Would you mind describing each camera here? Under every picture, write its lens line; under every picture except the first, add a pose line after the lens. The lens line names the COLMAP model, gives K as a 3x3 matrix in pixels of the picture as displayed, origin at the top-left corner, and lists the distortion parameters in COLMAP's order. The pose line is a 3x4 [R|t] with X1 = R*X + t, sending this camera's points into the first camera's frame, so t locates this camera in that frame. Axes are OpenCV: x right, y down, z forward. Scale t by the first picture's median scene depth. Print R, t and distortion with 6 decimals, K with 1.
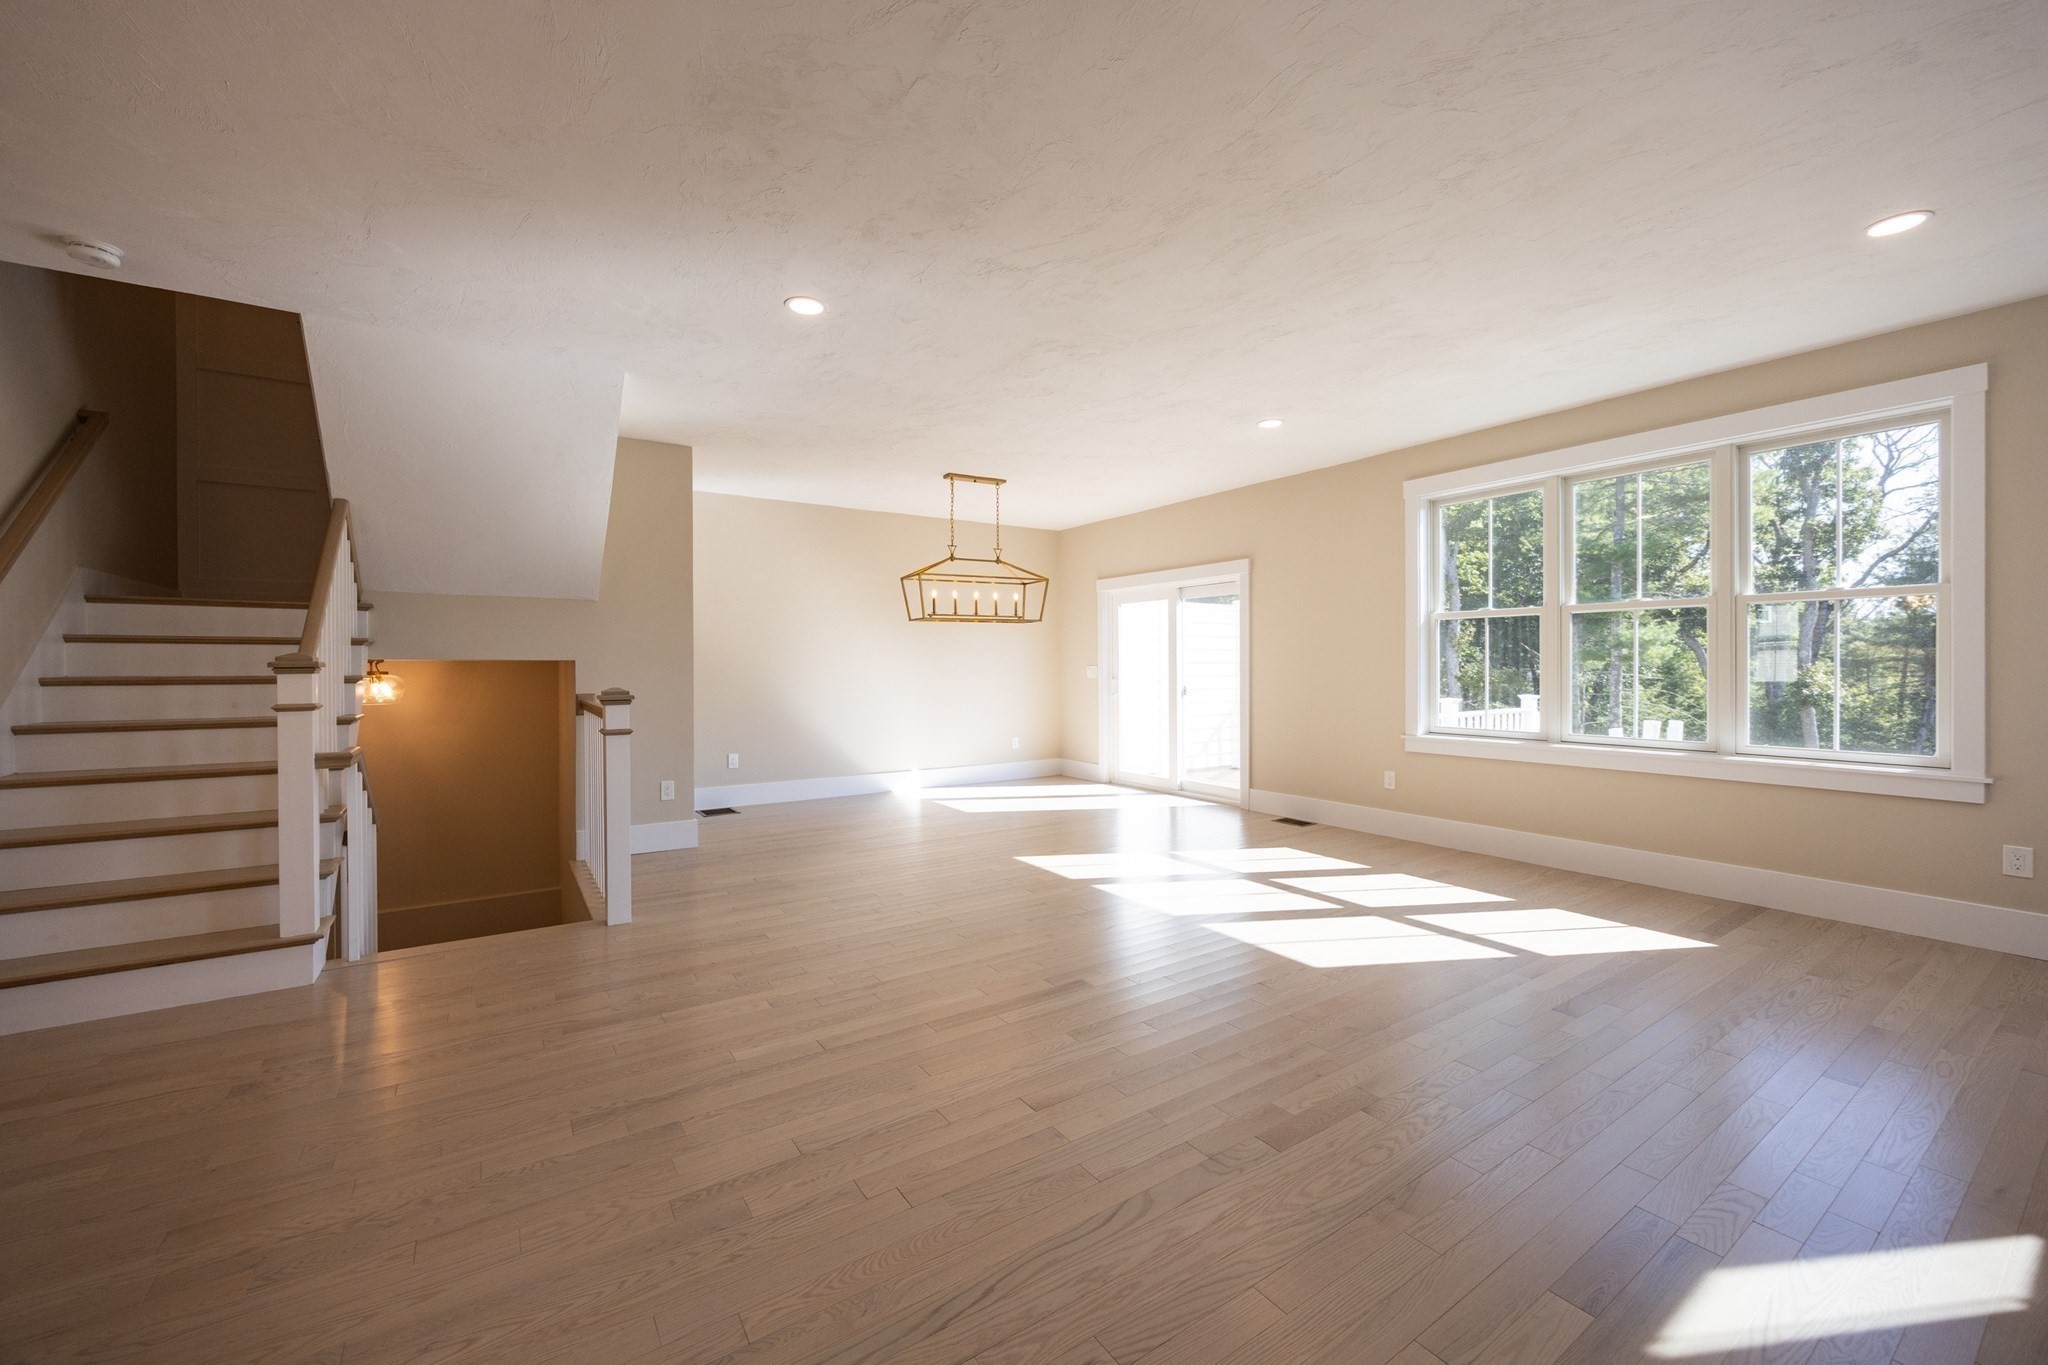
lens RADIAL K [[793.2, 0, 1016.6], [0, 793.2, 670.5], [0, 0, 1]] dist [0.000946, -0.000572]
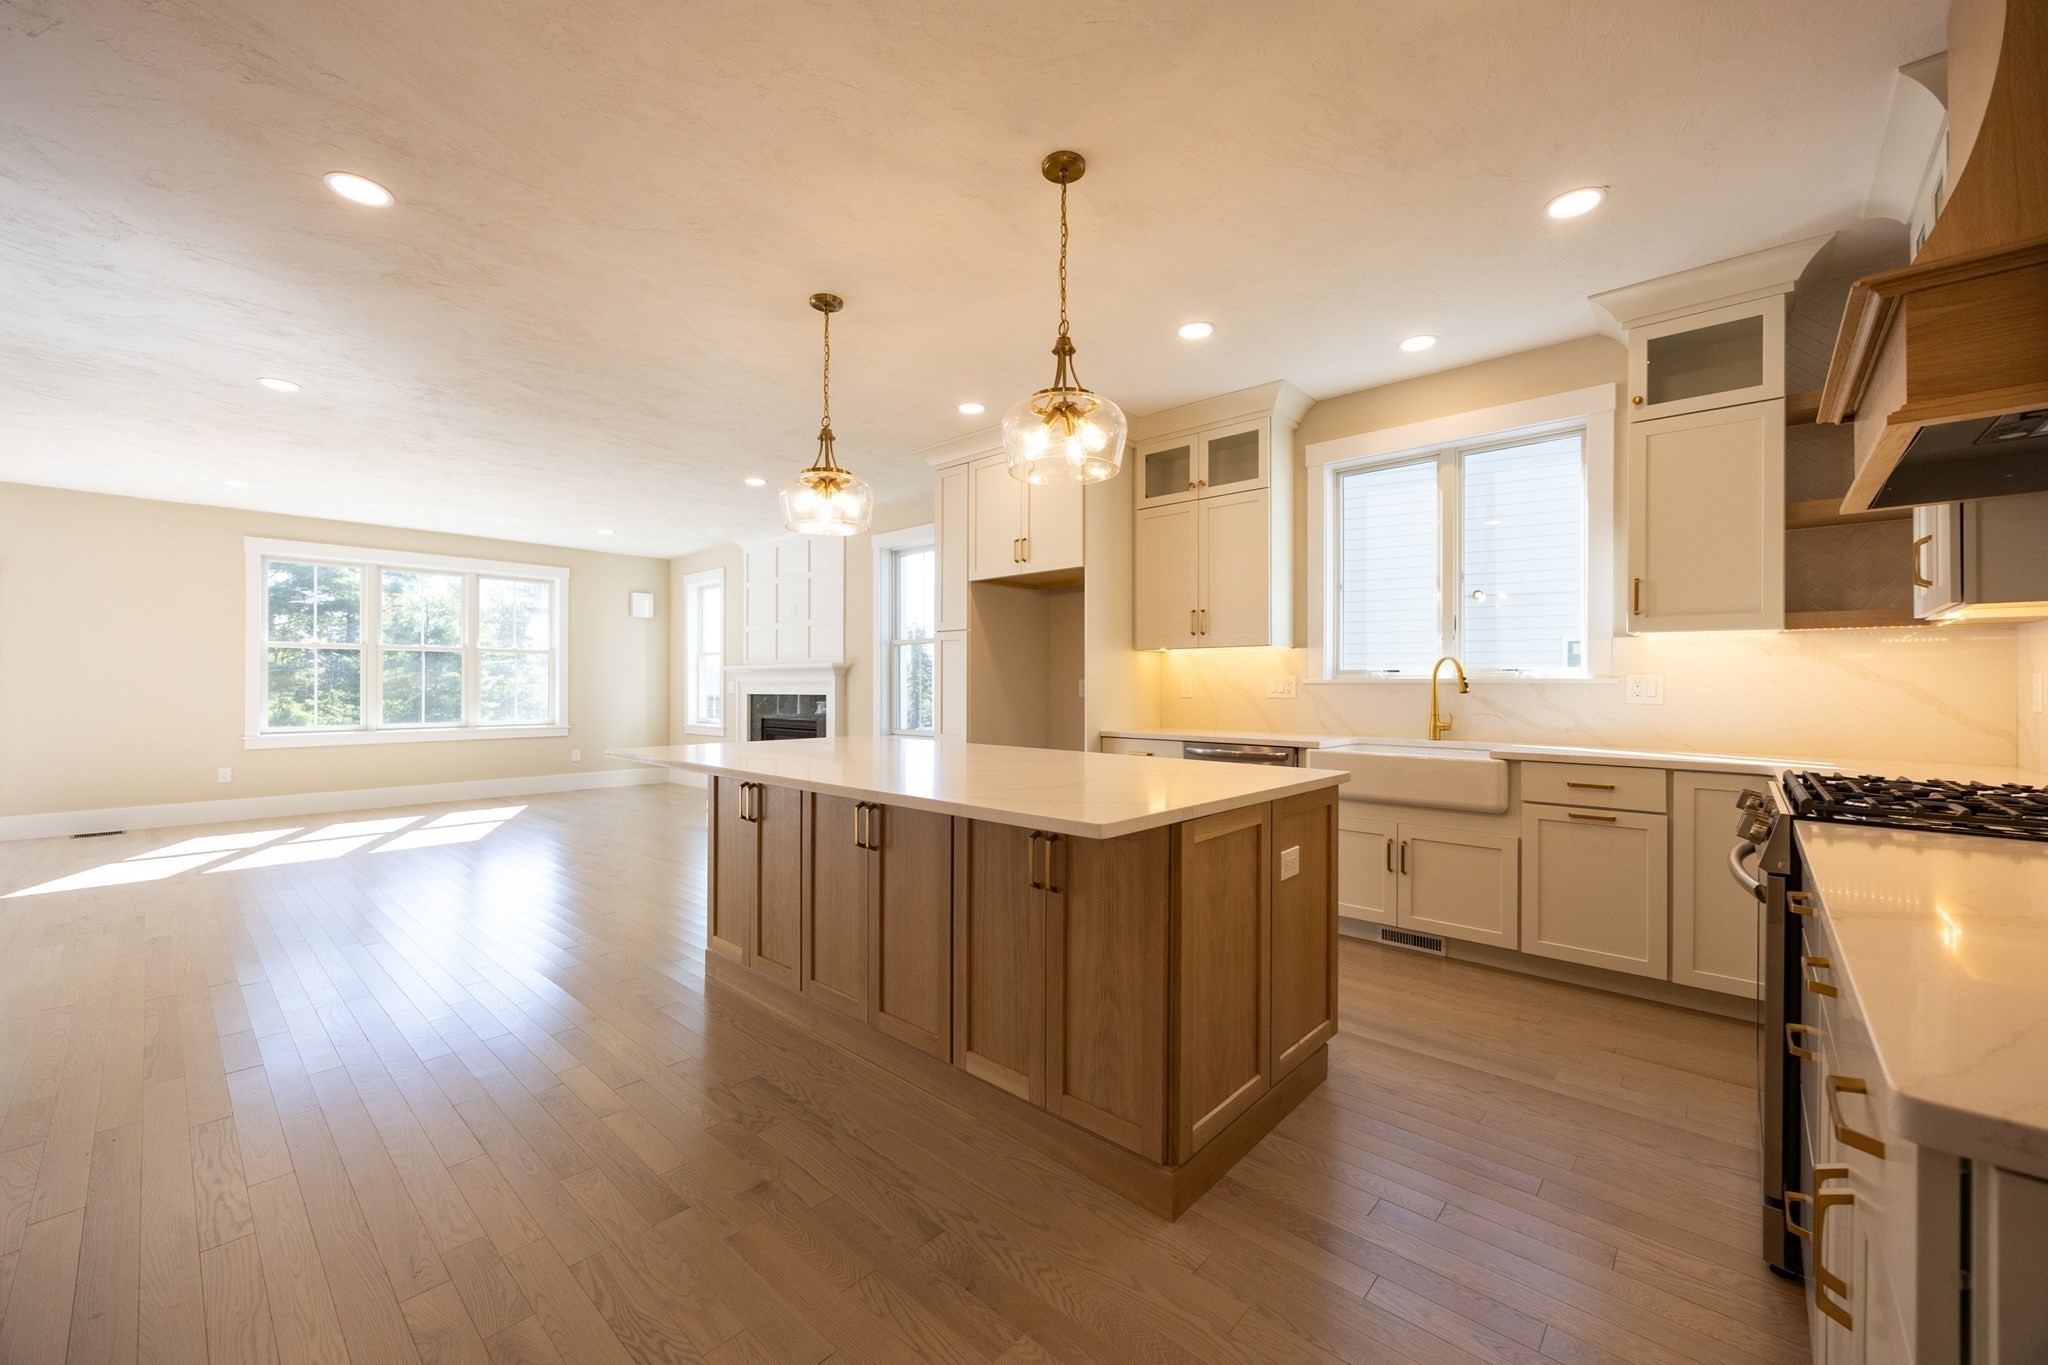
lens RADIAL K [[793.2, 0, 1024.4], [0, 793.2, 679.0], [0, 0, 1]] dist [0.000946, -0.000572]
pose [[-0.244640, 0.010264, 0.969560, -1.917903], [0.004560, 0.999945, -0.009435, 0.012808], [-0.969603, 0.002113, -0.244673, 0.204770]]
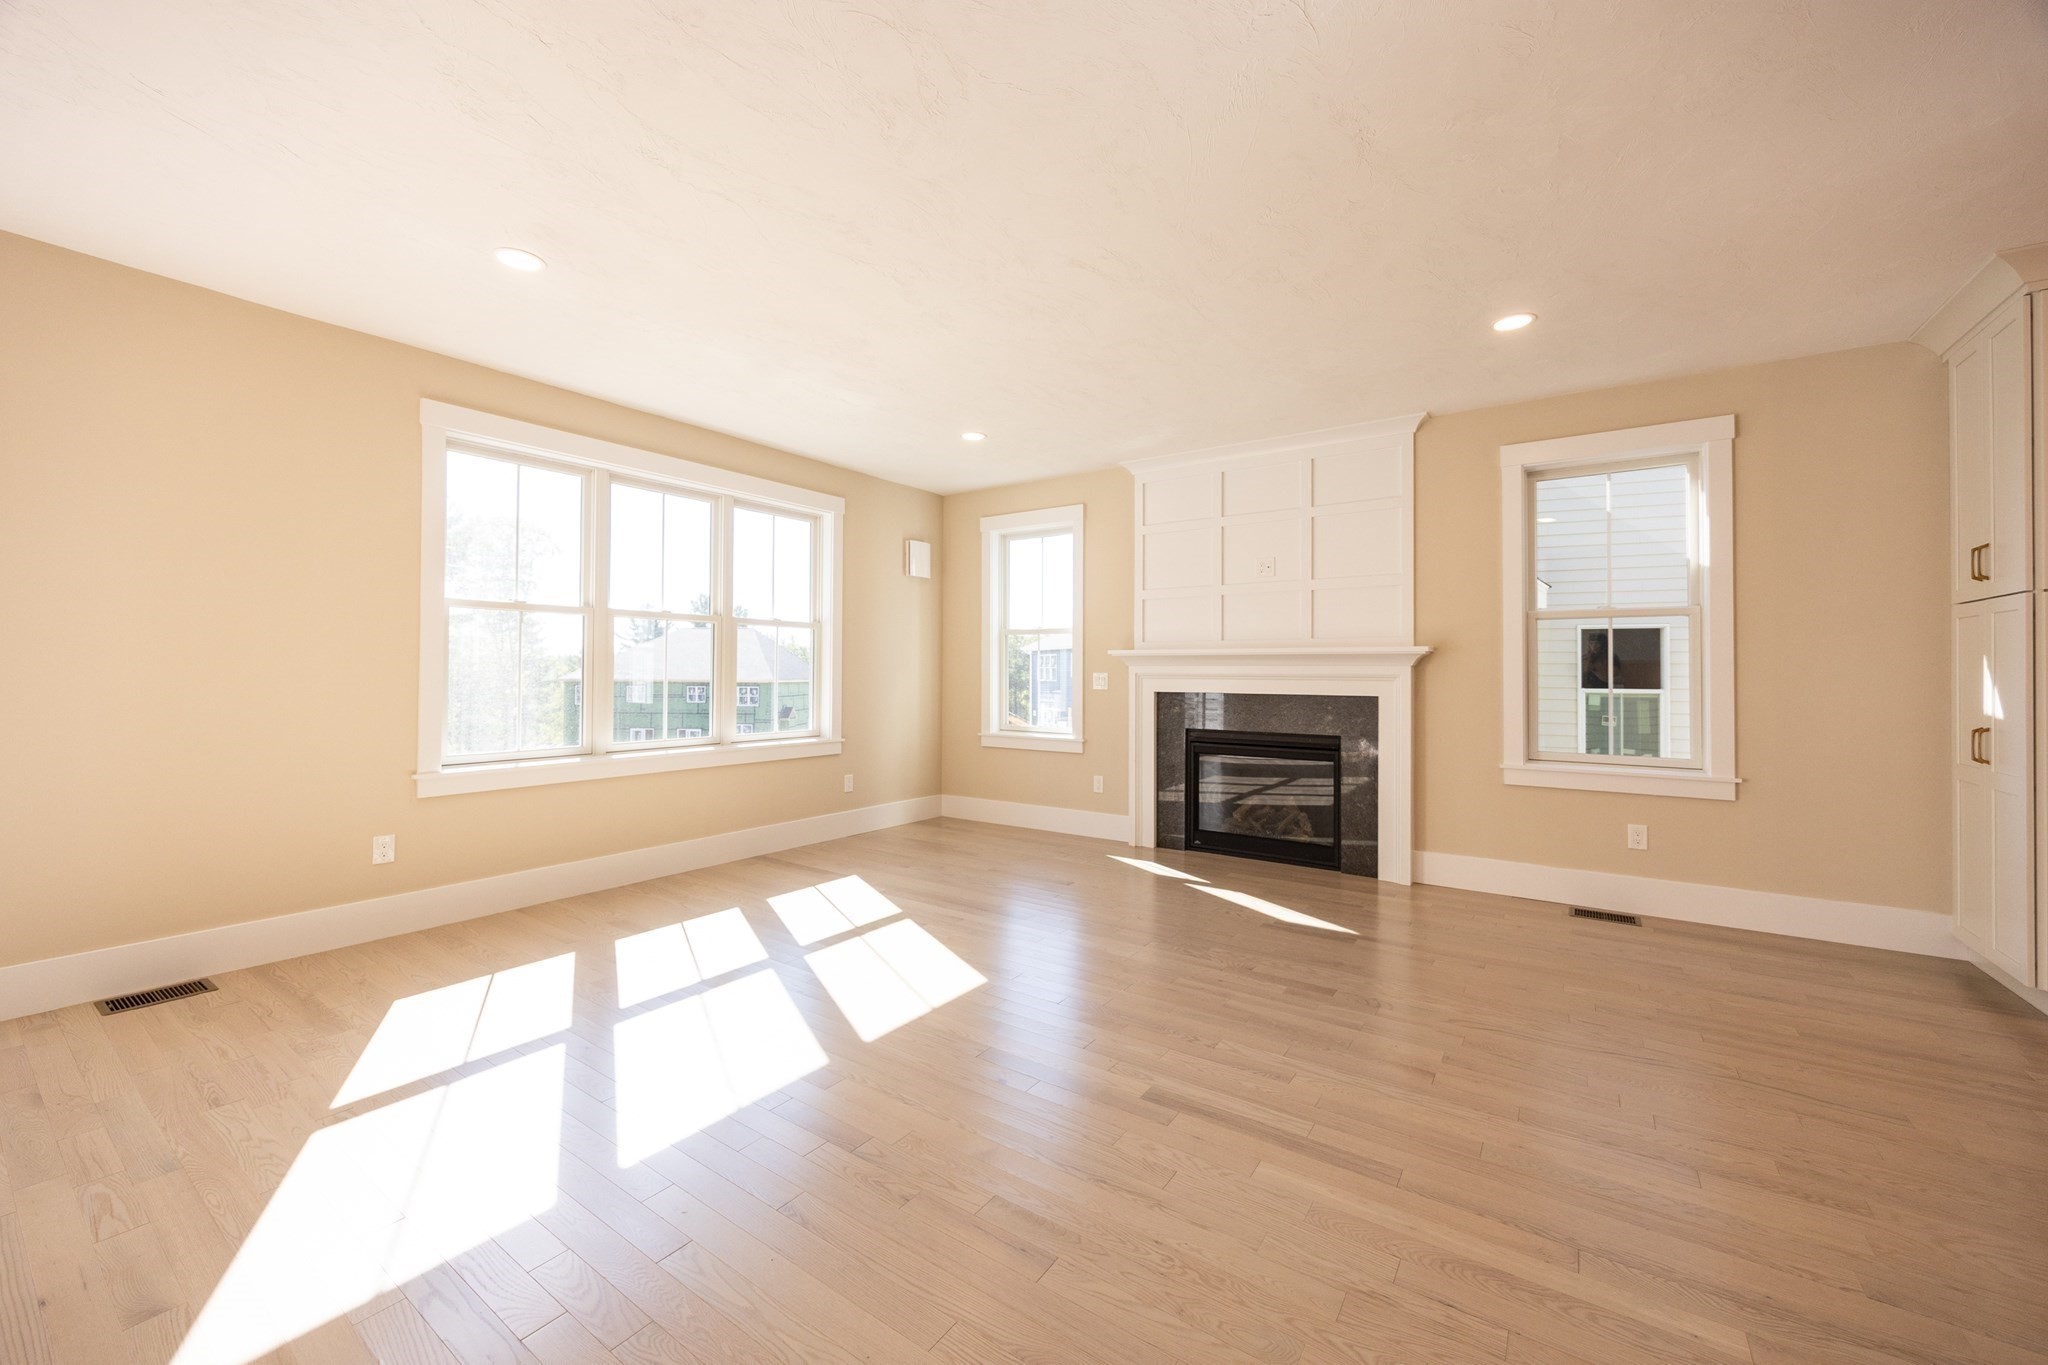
lens RADIAL K [[793.2, 0, 1027.6], [0, 793.2, 669.8], [0, 0, 1]] dist [0.000946, -0.000572]
pose [[-0.372842, 0.006999, 0.927869, -0.589766], [-0.002536, 0.999960, -0.008562, -0.000218], [-0.927892, -0.005546, -0.372809, 1.436557]]
